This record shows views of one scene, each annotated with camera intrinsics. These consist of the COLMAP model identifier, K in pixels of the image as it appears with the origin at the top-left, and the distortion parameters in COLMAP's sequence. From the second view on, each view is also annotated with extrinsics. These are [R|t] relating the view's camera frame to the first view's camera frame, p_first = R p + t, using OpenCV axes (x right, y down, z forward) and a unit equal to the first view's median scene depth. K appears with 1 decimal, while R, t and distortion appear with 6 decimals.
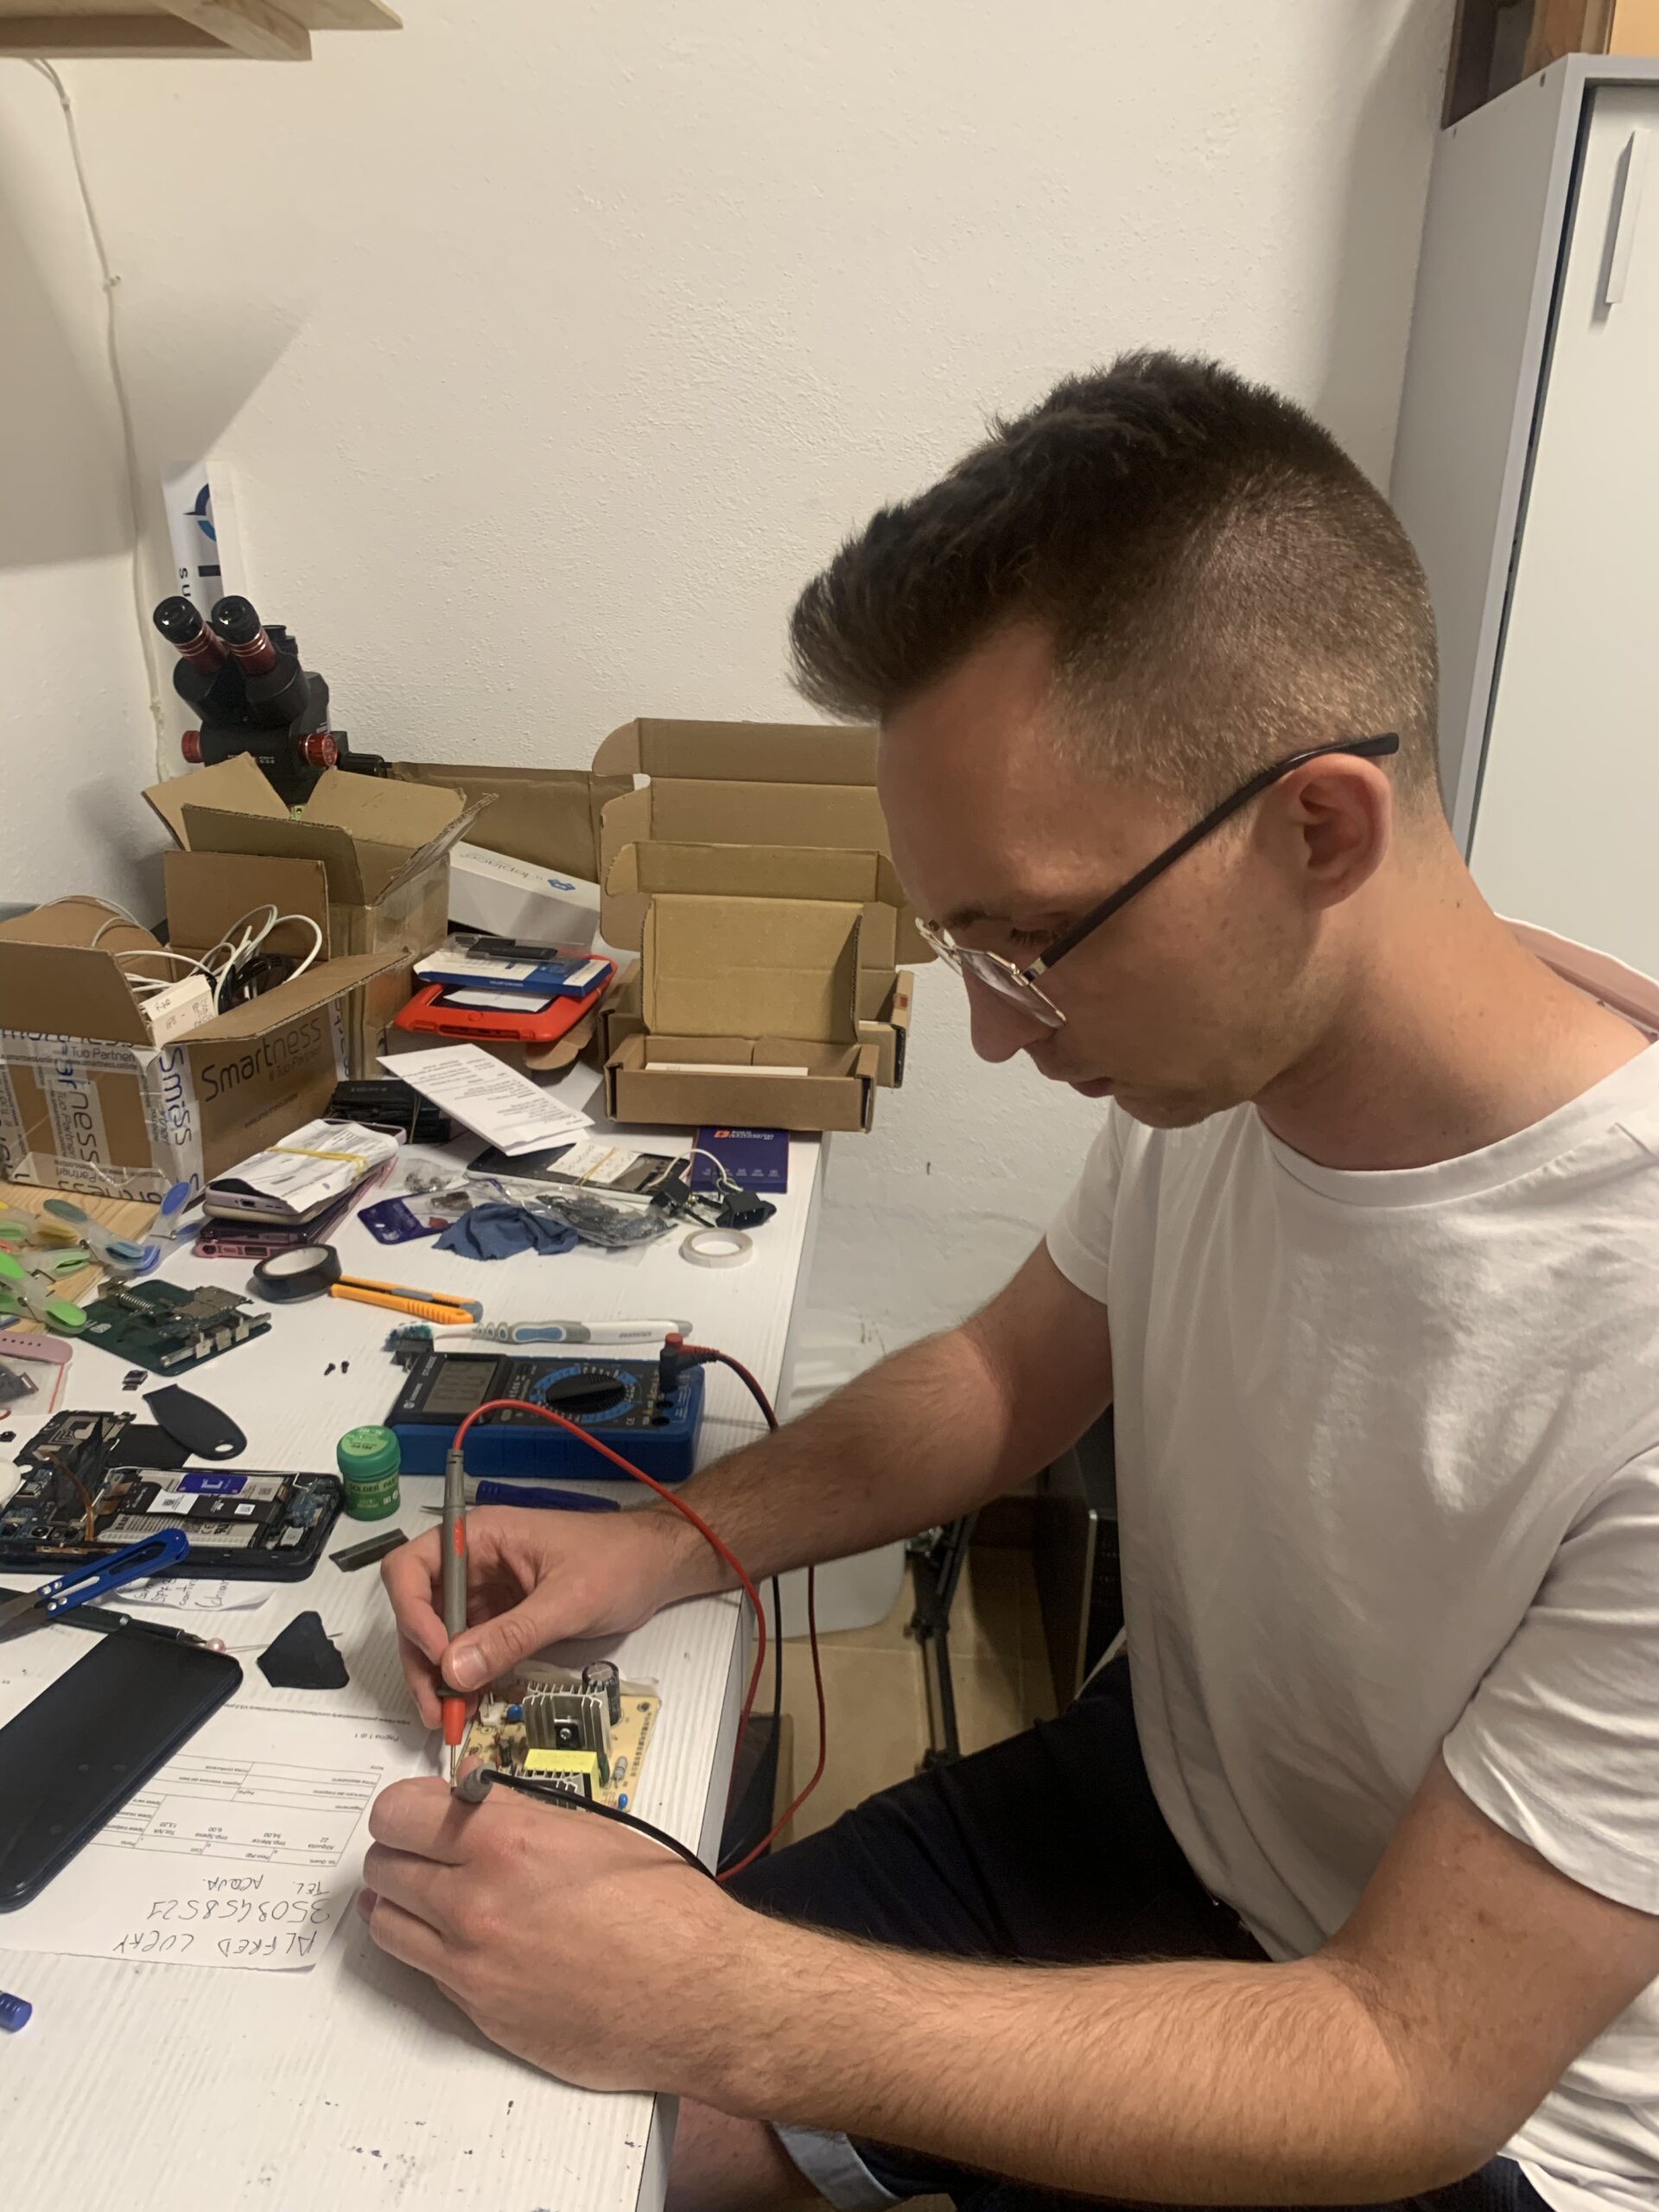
lens RADIAL K [[1714.6, 0, 823.5], [0, 1714.6, 1127.2], [0, 0, 1]] dist [0.018075, -0.031795]
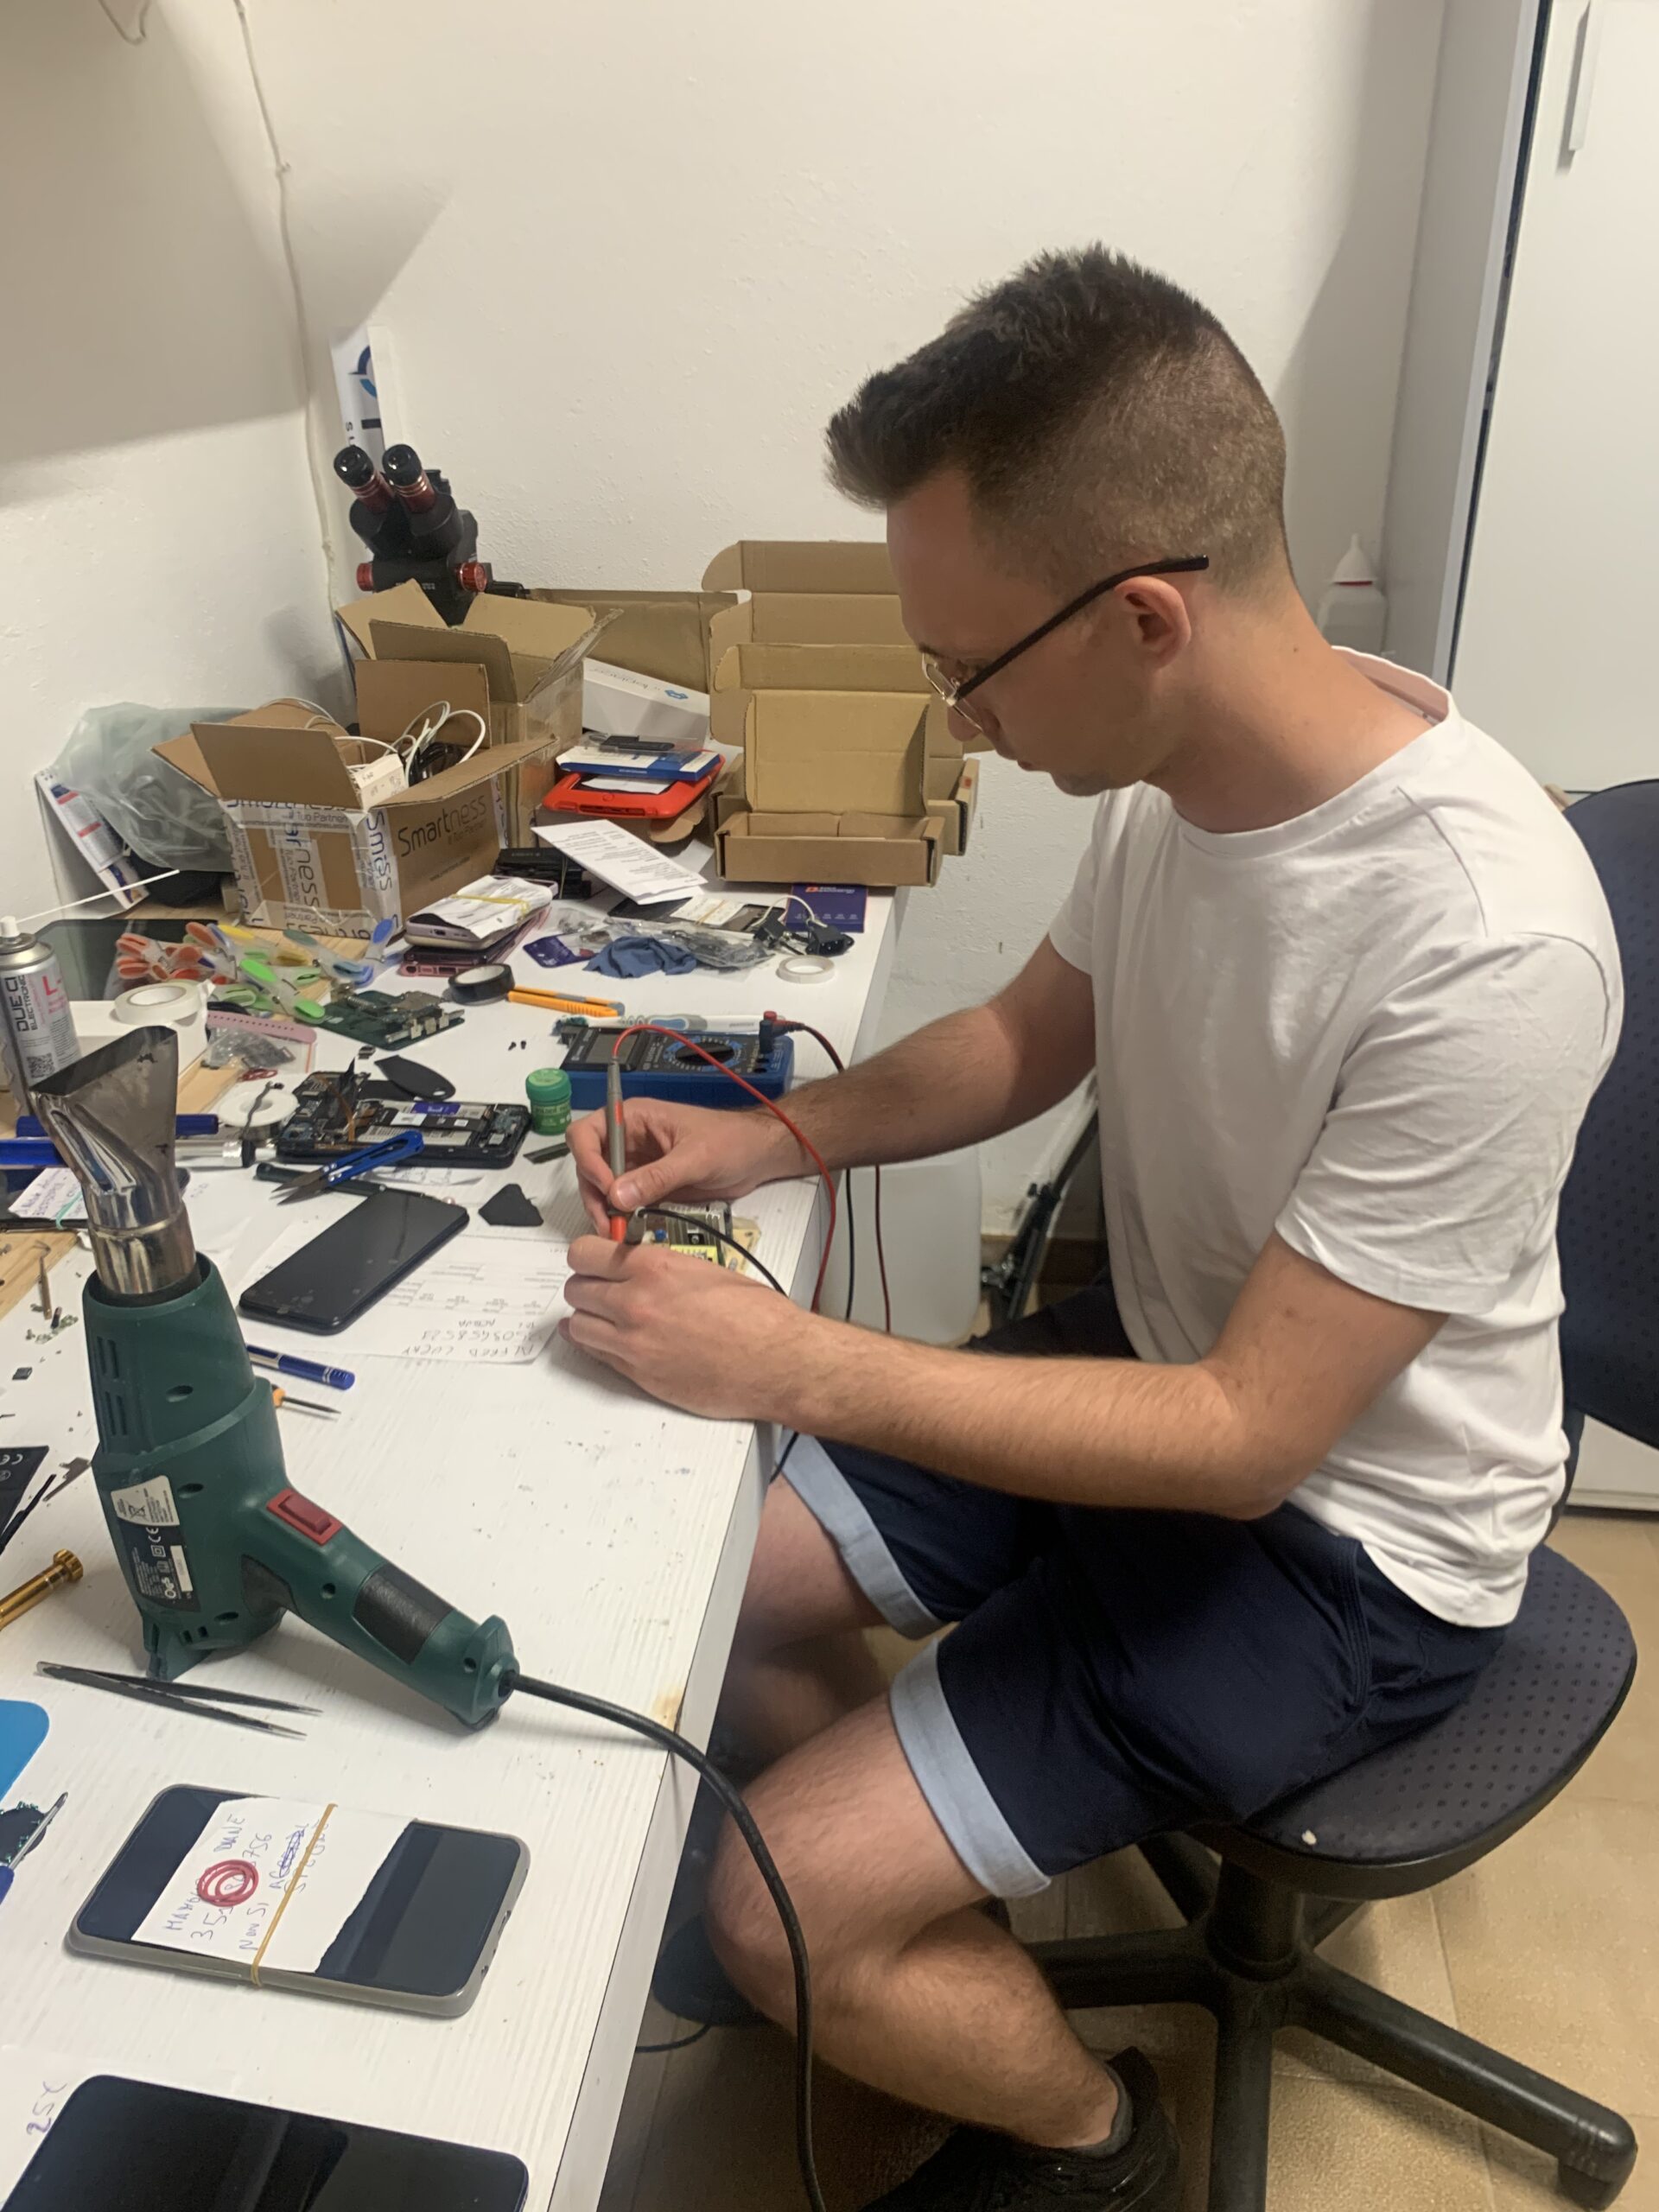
lens RADIAL K [[1714.6, 0, 851.9], [0, 1714.6, 1131.8], [0, 0, 1]] dist [0.018075, -0.031795]
pose [[0.998664, -0.002703, -0.051594, 0.036164], [0.007100, 0.996336, 0.085225, 0.082435], [0.051175, -0.085478, 0.995025, -0.261437]]
